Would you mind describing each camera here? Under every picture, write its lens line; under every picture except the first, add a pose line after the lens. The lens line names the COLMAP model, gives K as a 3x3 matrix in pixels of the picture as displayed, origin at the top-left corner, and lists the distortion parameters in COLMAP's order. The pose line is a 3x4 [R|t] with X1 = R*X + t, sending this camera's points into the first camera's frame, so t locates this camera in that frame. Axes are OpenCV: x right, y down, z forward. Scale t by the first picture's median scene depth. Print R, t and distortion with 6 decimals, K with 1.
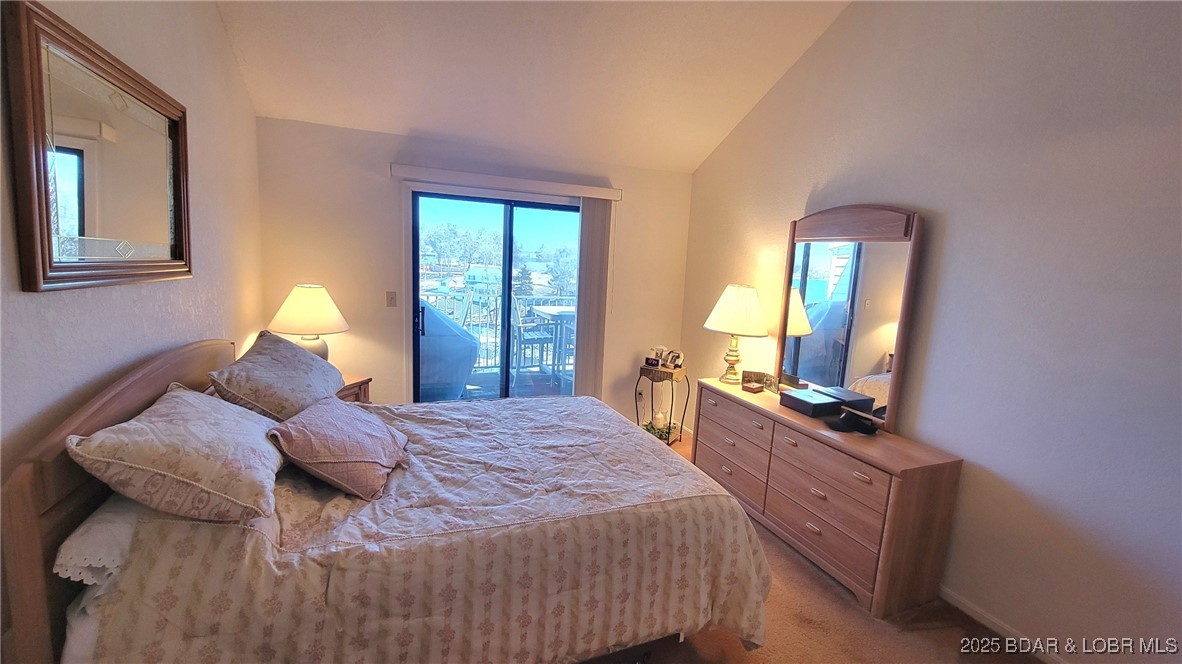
lens RADIAL K [[480.9, 0, 588.3], [0, 480.9, 330.7], [0, 0, 1]] dist [-0.000532, 0.000093]
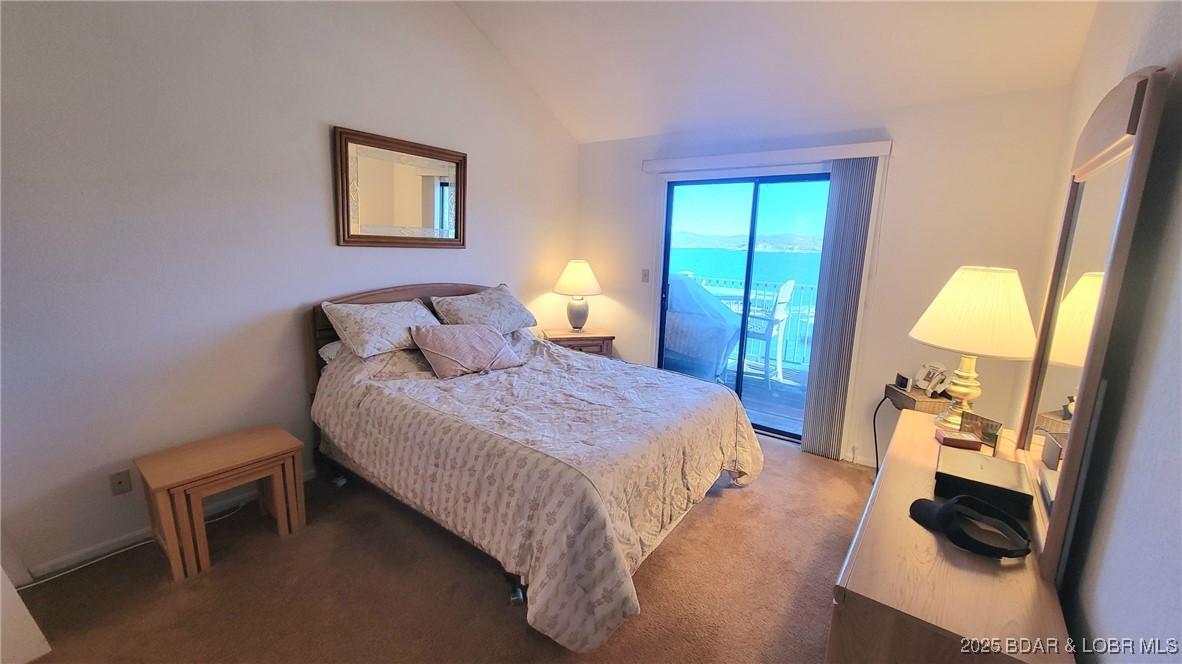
lens RADIAL K [[480.9, 0, 588.3], [0, 480.9, 330.7], [0, 0, 1]] dist [-0.000532, 0.000093]
pose [[0.510209, 0.129445, -0.850253, 0.808626], [-0.131903, 0.988690, 0.071371, 0.003928], [0.849875, 0.075737, 0.521513, 0.394991]]
